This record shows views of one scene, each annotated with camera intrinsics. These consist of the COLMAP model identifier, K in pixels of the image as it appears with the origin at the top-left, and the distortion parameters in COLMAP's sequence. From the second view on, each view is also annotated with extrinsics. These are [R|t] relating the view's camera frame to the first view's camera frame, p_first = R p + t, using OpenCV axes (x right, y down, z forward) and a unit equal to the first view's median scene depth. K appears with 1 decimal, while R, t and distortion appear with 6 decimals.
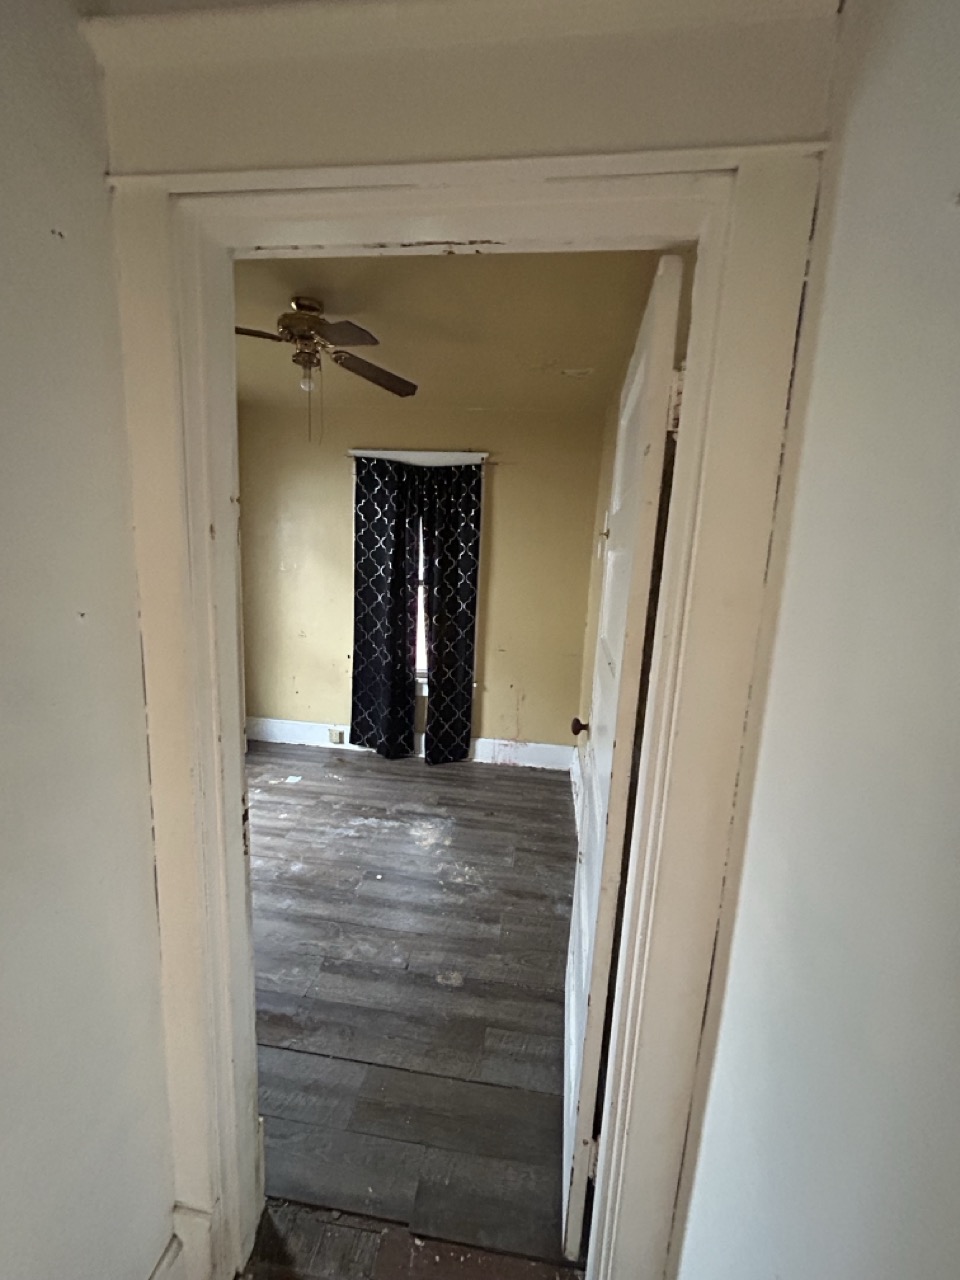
lens RADIAL K [[520.3, 0, 483.9], [0, 520.3, 636.7], [0, 0, 1]] dist [0.002084, -0.000221]
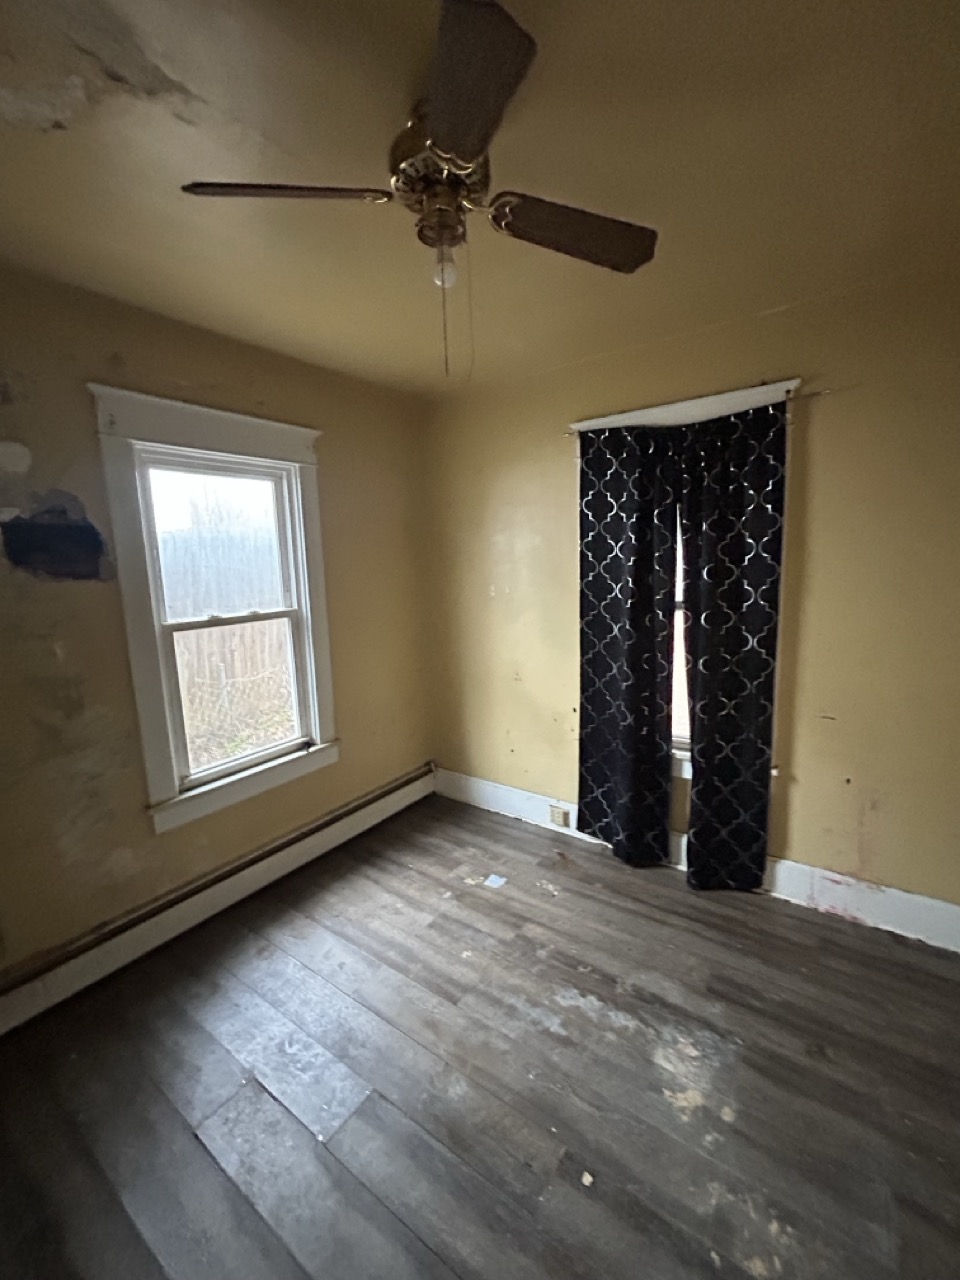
lens RADIAL K [[521.0, 0, 483.6], [0, 521.0, 637.1], [0, 0, 1]] dist [-0.003119, 0.002381]
pose [[0.877798, -0.006792, -0.478983, -0.024726], [-0.001976, 0.999840, -0.017798, -0.054813], [0.479027, 0.016569, 0.877644, 0.325545]]
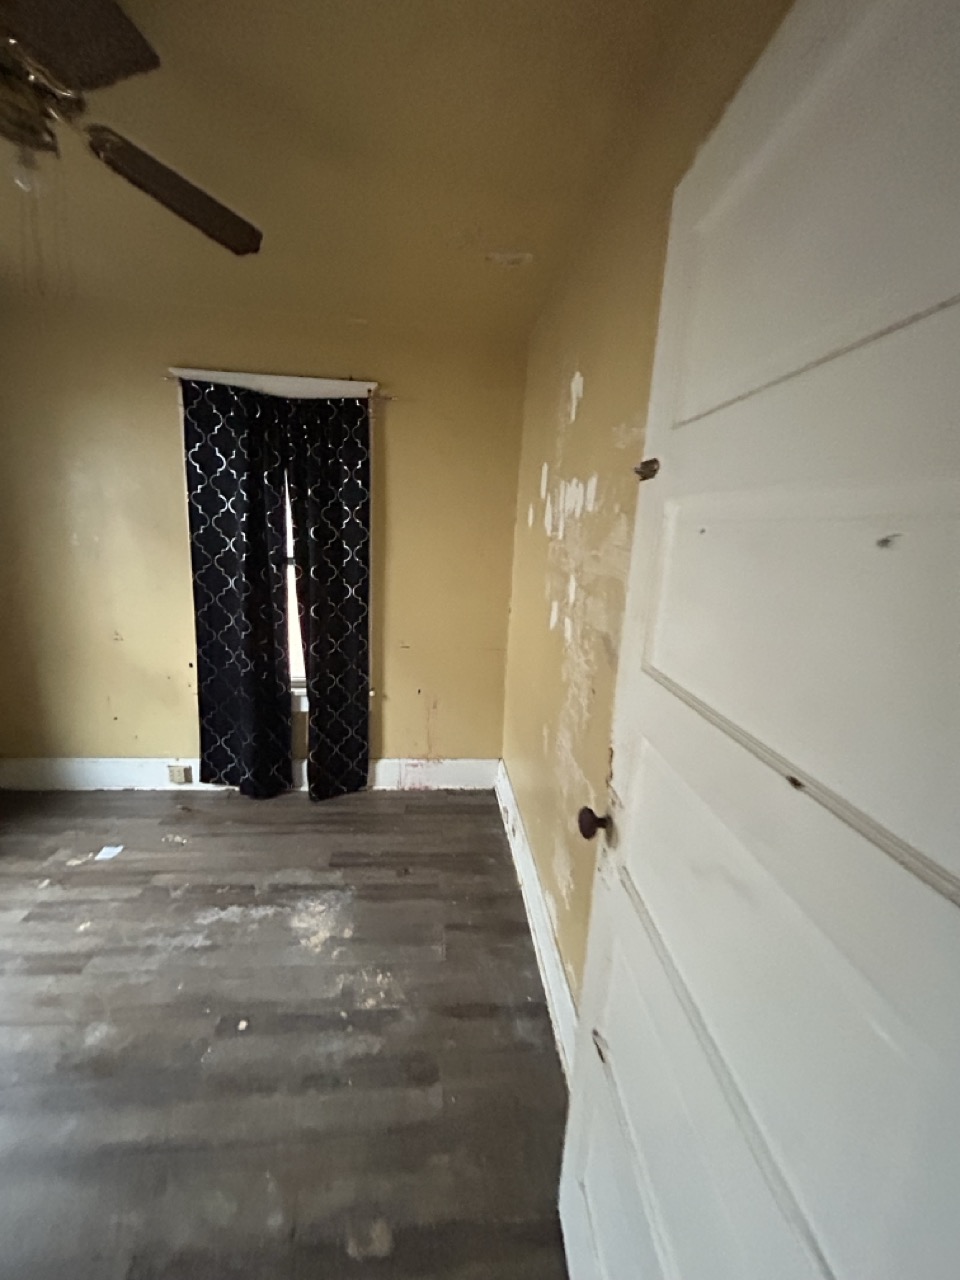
lens RADIAL K [[521.0, 0, 483.6], [0, 521.0, 637.1], [0, 0, 1]] dist [-0.003119, 0.002381]
pose [[0.975327, -0.044971, 0.216135, -0.019733], [0.034108, 0.997973, 0.053731, -0.027481], [-0.218113, -0.045034, 0.974884, 0.227089]]
